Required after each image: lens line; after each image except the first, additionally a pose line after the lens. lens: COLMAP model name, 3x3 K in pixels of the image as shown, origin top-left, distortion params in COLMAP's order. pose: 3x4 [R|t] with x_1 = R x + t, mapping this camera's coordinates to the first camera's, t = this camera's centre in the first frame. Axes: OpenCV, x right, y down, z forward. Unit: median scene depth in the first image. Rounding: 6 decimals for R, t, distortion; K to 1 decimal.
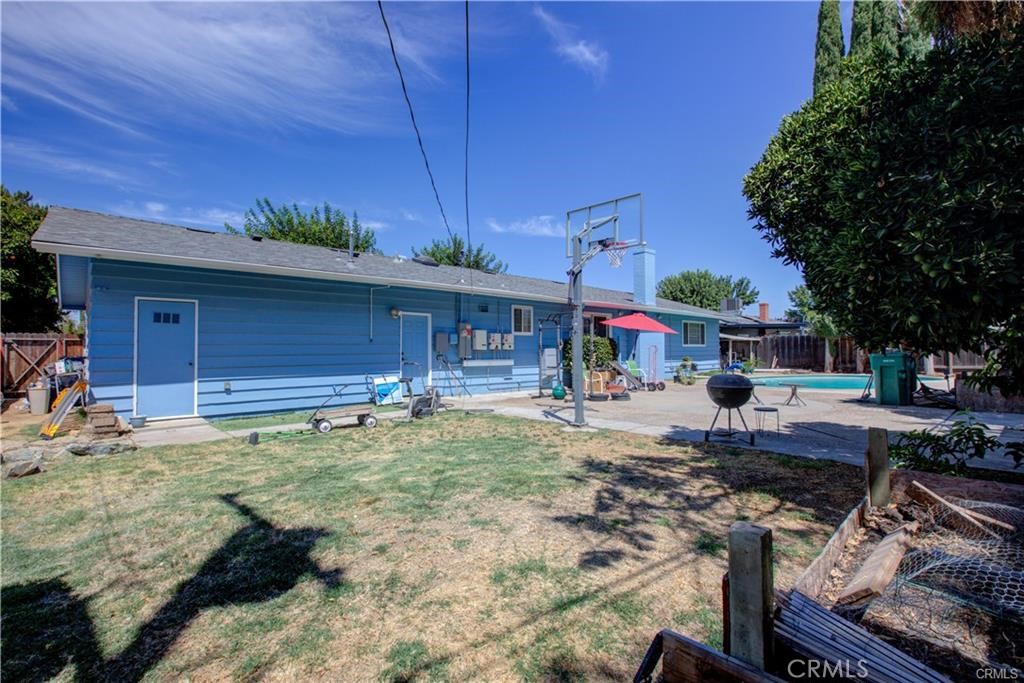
lens RADIAL K [[469.4, 0, 508.9], [0, 469.4, 341.3], [0, 0, 1]] dist [-0.001952, 0.000370]
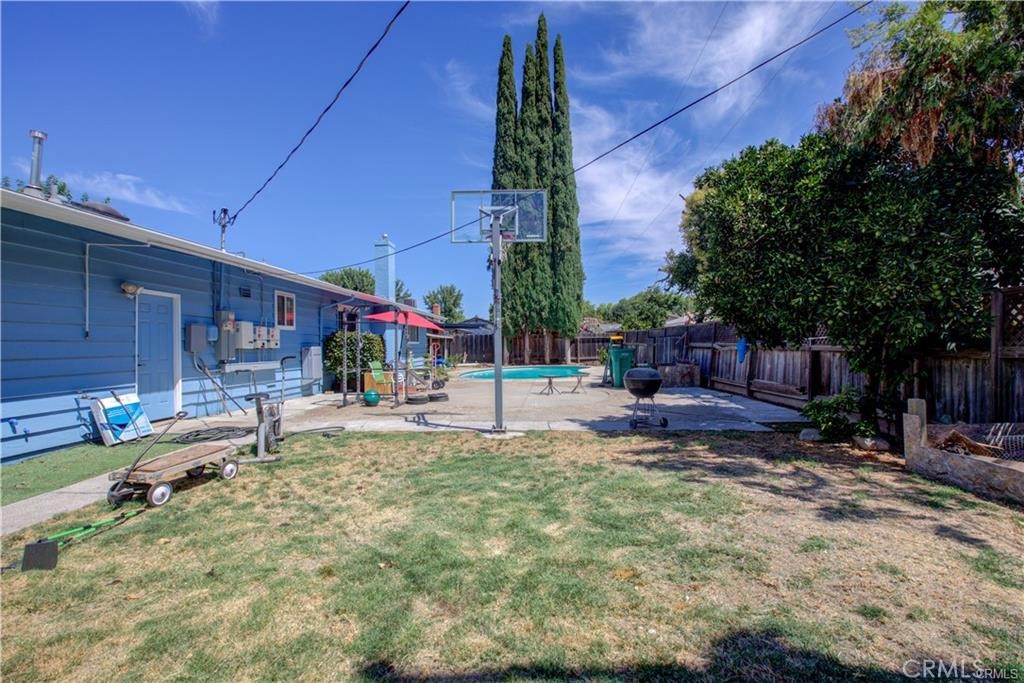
lens RADIAL K [[469.4, 0, 508.9], [0, 469.4, 341.3], [0, 0, 1]] dist [-0.001952, 0.000370]
pose [[0.719481, 0.002876, 0.694506, -0.254731], [-0.006738, 0.999973, 0.002839, 0.001641], [-0.694479, -0.006722, 0.719481, 0.180957]]
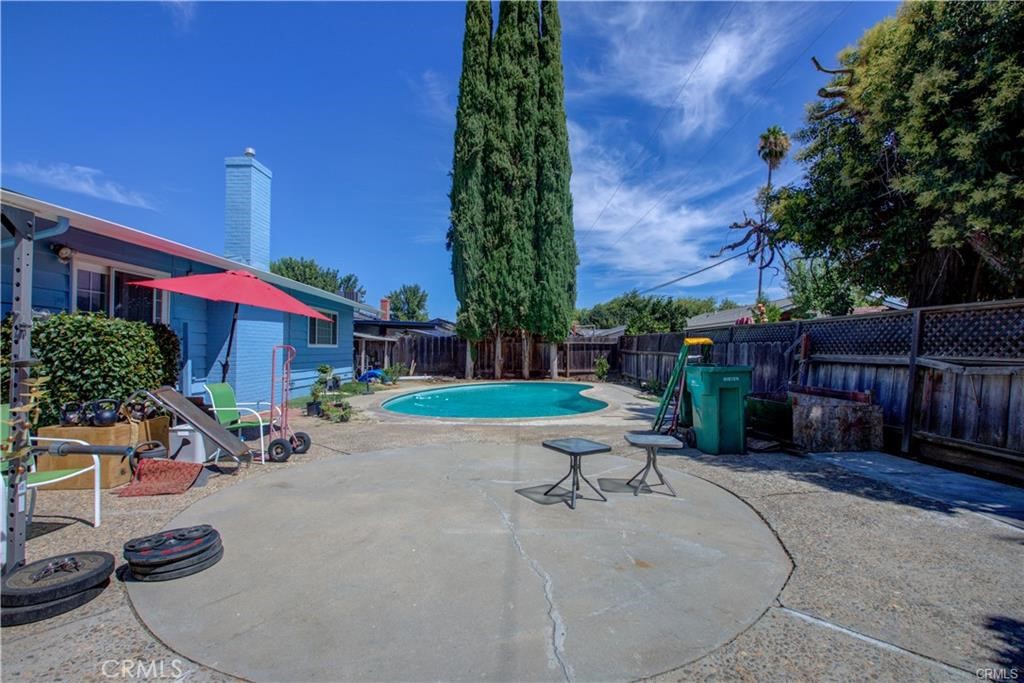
lens RADIAL K [[460.2, 0, 509.5], [0, 460.2, 344.5], [0, 0, 1]] dist [-0.010494, 0.000190]
pose [[0.672473, 0.022213, 0.739788, 0.140611], [-0.026584, 0.999629, -0.005850, 0.007381], [-0.739644, -0.015733, 0.672815, 0.565457]]
